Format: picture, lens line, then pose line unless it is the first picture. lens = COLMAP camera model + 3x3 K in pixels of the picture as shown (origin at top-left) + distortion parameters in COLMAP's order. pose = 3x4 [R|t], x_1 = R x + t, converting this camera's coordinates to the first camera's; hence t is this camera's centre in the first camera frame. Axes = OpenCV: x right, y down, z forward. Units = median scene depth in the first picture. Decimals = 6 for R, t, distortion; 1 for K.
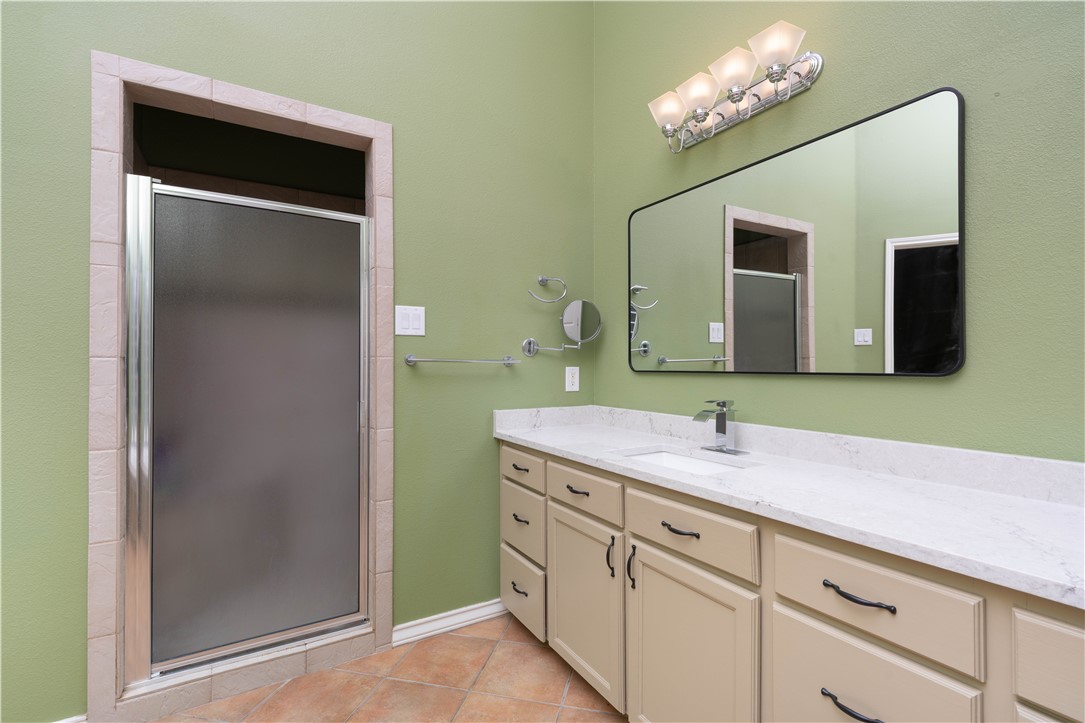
lens RADIAL K [[482.9, 0, 541.5], [0, 482.9, 362.0], [0, 0, 1]] dist [0.003509, -0.000282]
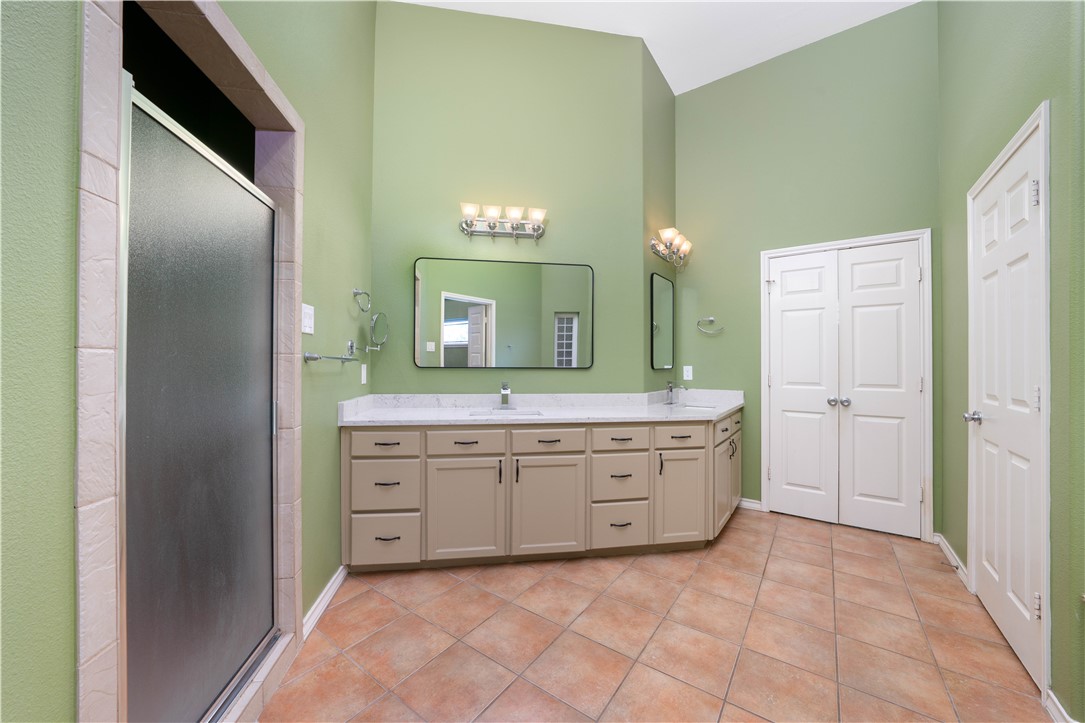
lens RADIAL K [[398.4, 0, 538.8], [0, 398.4, 363.1], [0, 0, 1]] dist [-0.001916, 0.000191]
pose [[0.393857, 0.004650, 0.919160, -0.965026], [-0.011661, 0.999932, -0.000062, 0.002079], [-0.919098, -0.010694, 0.393884, 0.251098]]
